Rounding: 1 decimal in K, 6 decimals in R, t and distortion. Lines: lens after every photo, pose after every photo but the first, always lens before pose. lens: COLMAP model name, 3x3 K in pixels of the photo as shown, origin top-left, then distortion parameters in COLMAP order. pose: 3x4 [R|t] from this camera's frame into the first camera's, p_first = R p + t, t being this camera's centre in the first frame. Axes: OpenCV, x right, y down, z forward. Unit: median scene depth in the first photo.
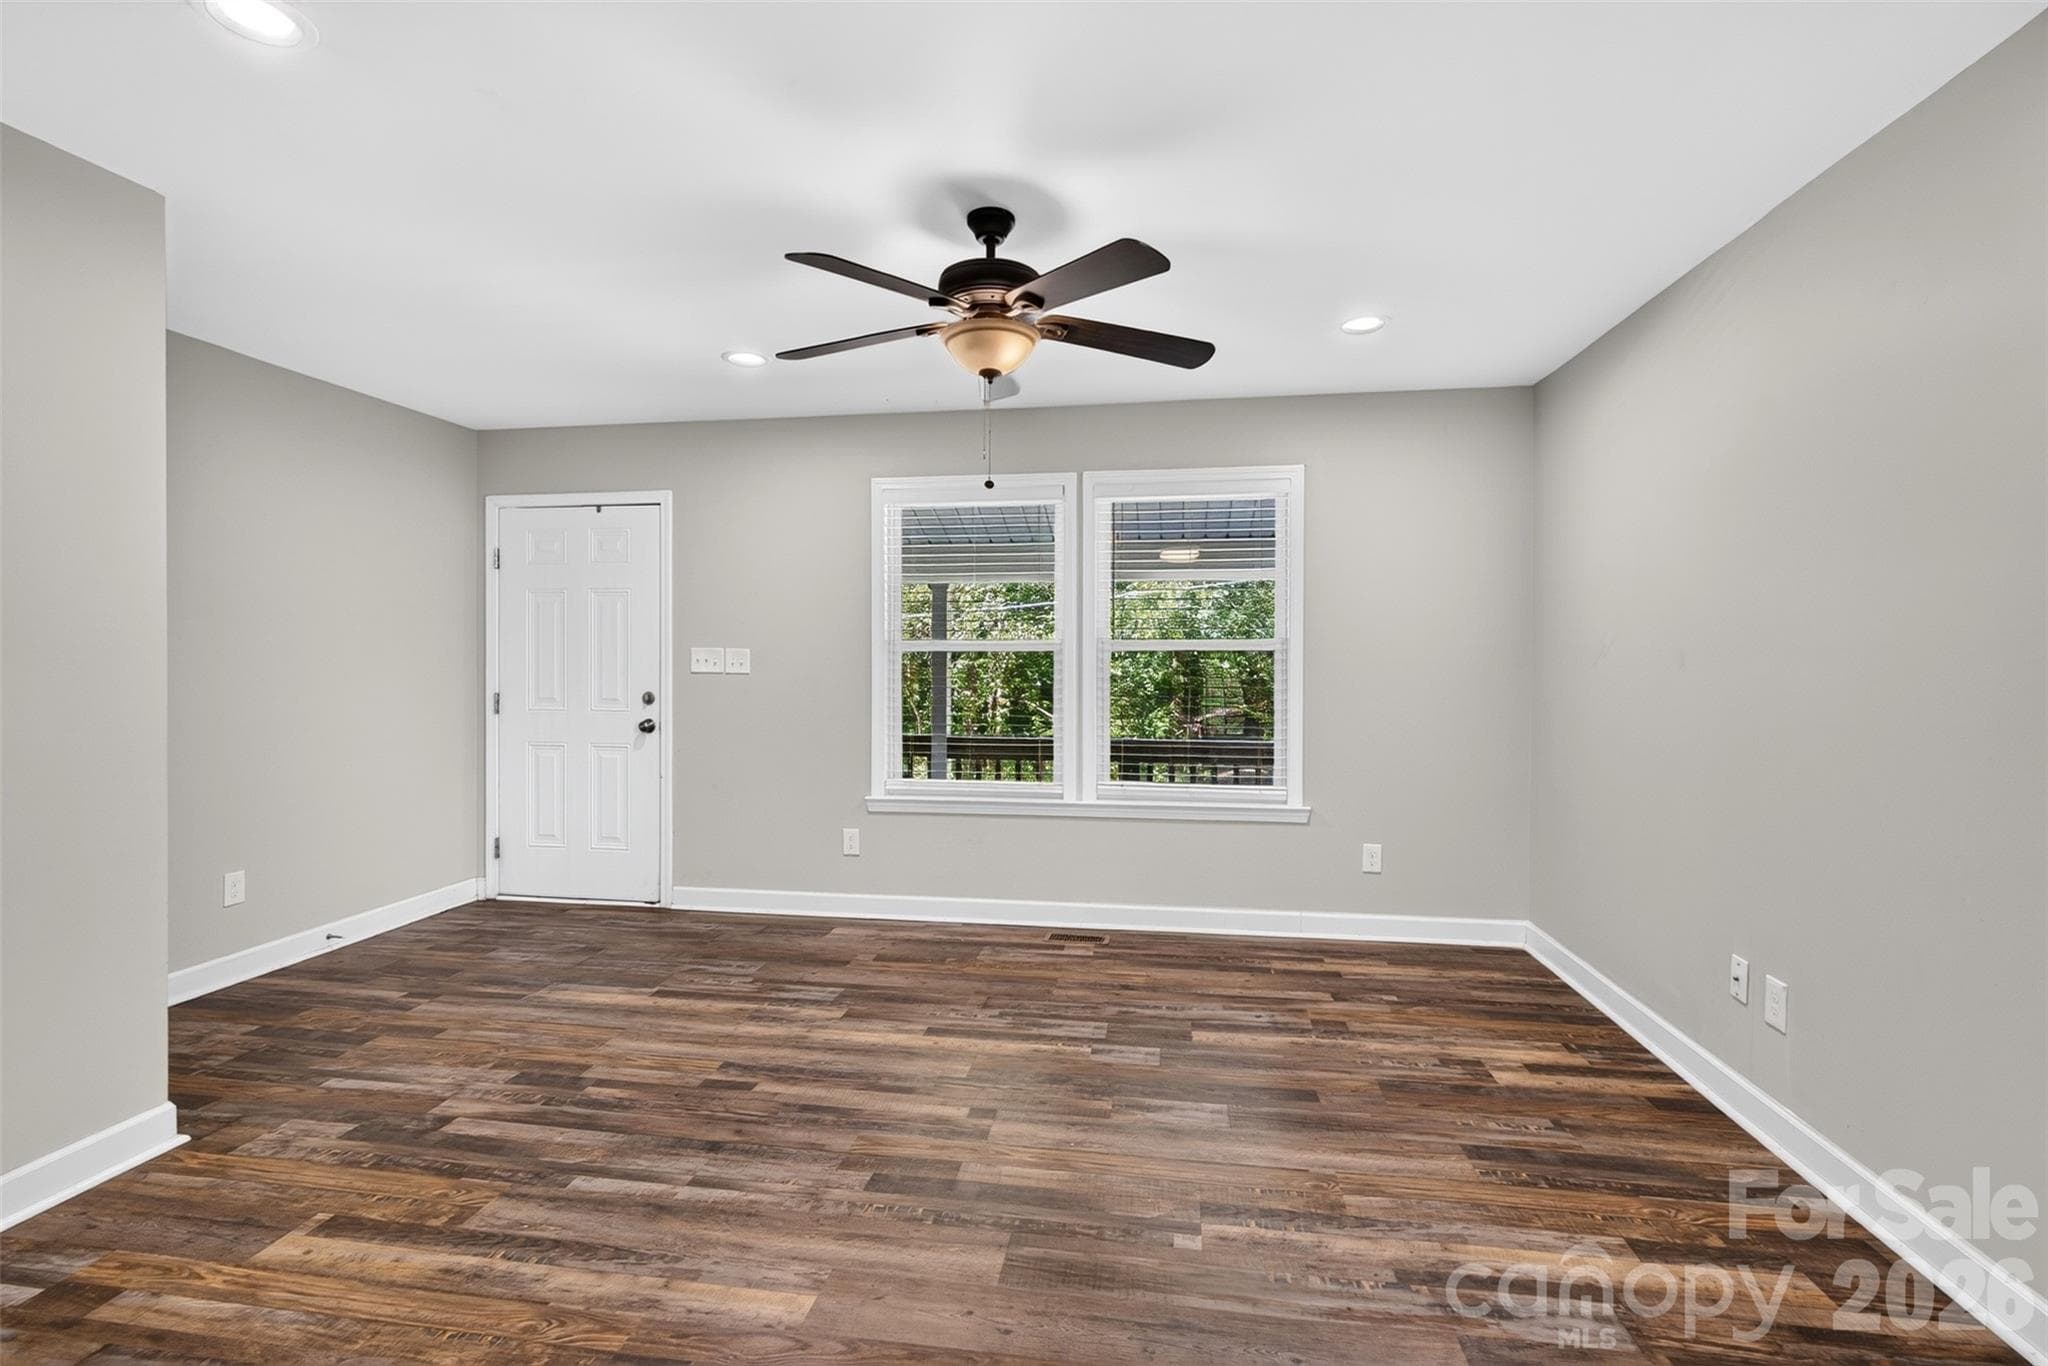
lens RADIAL K [[932.0, 0, 1029.2], [0, 932.0, 674.1], [0, 0, 1]] dist [-0.005739, 0.003035]
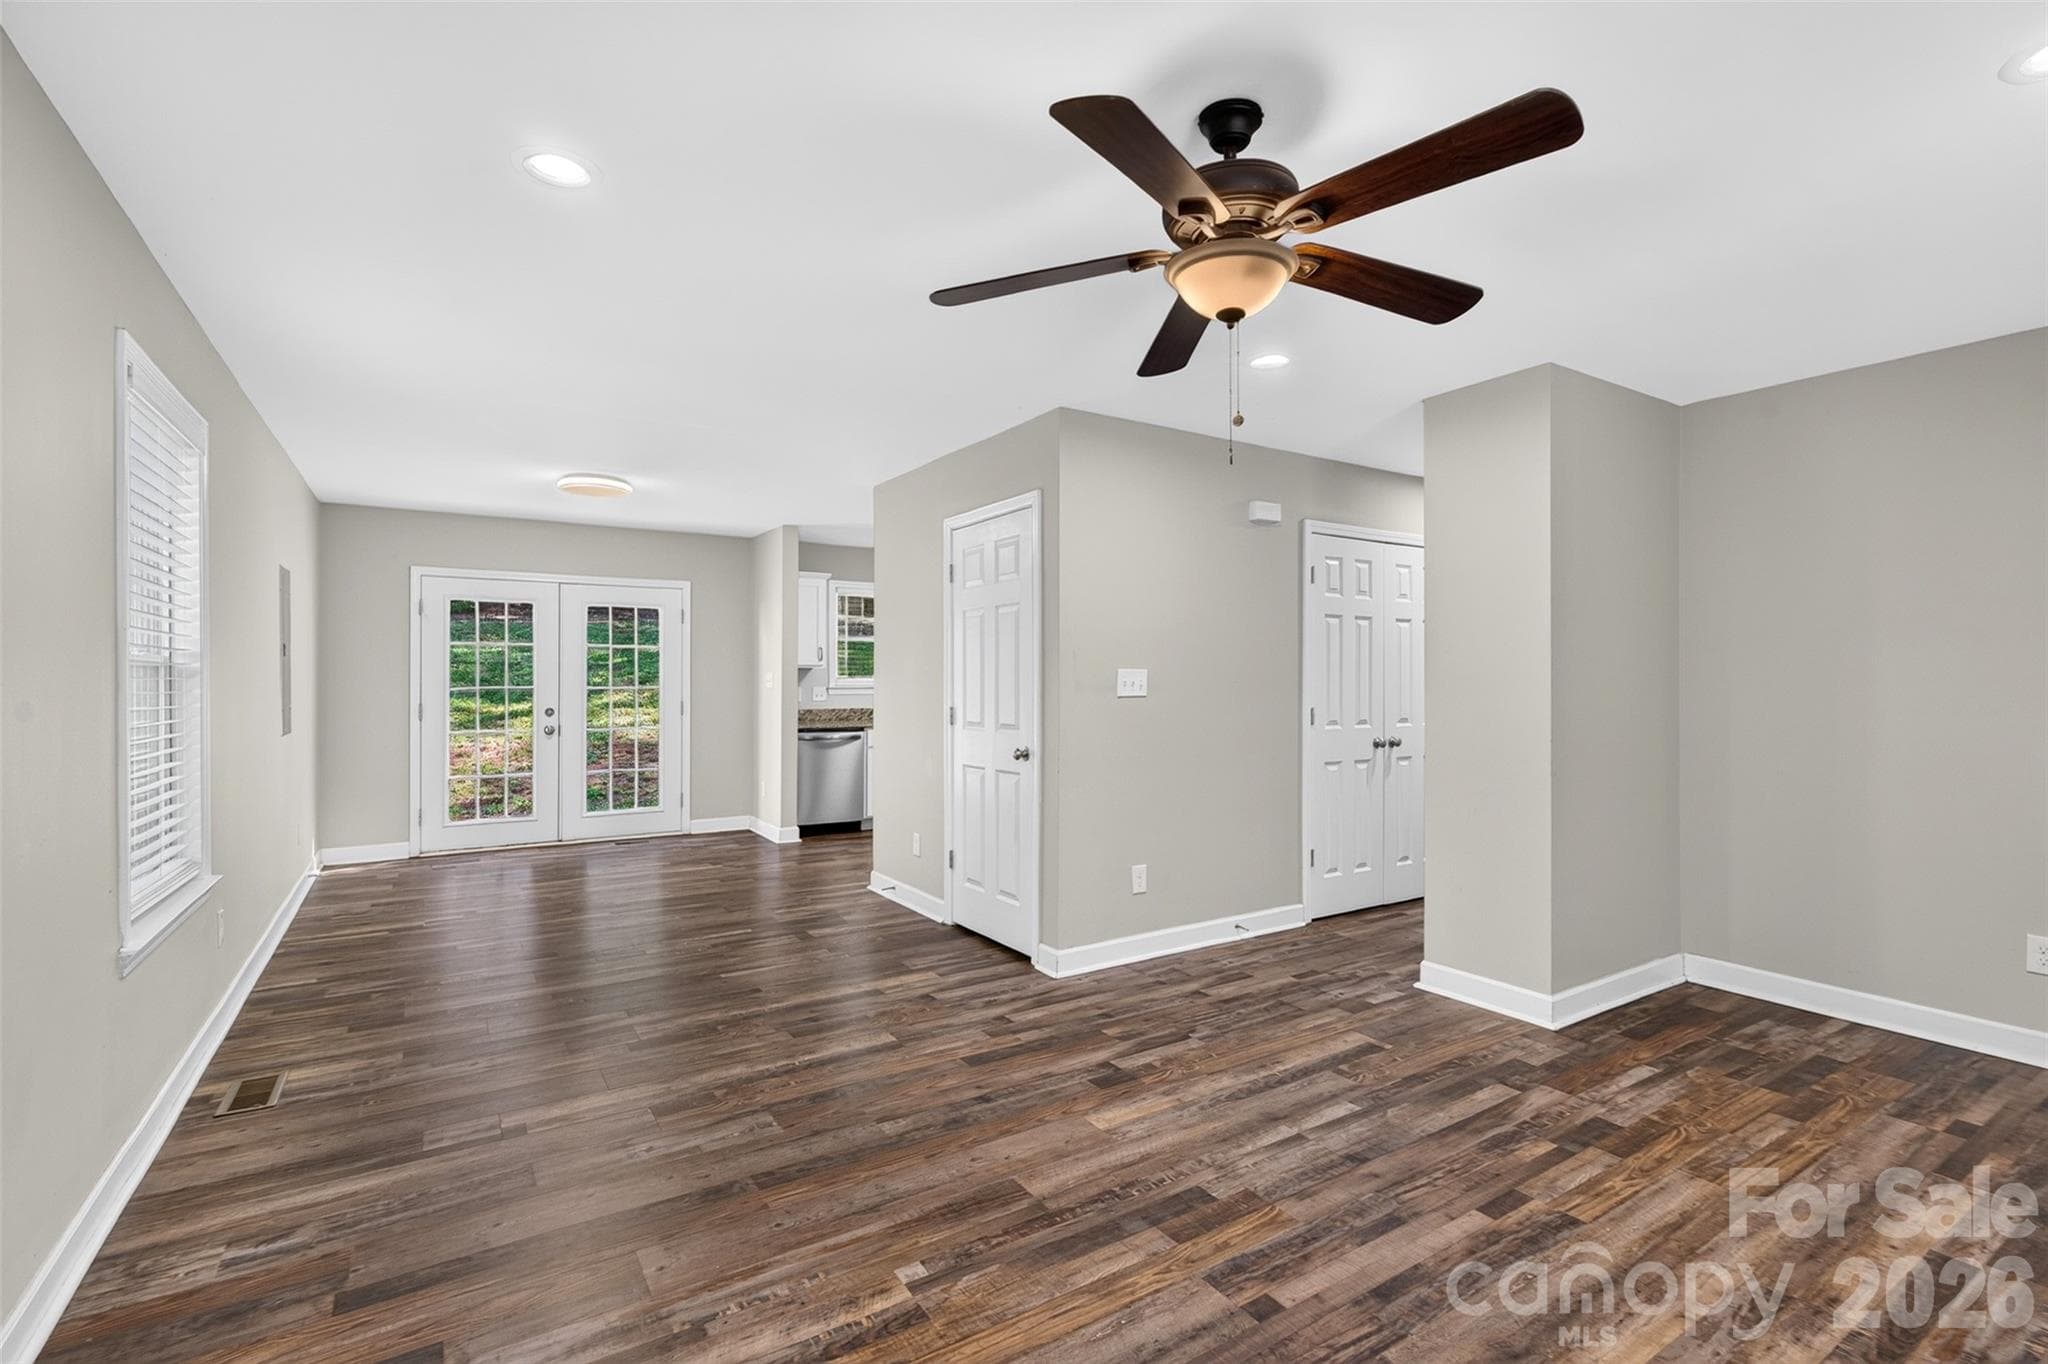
lens RADIAL K [[932.0, 0, 1027.2], [0, 932.0, 677.7], [0, 0, 1]] dist [-0.005739, 0.003035]
pose [[-0.750294, -0.004266, -0.661091, 0.705180], [-0.015608, 0.999815, 0.011262, -0.035677], [0.660920, 0.018768, -0.750221, 1.736928]]
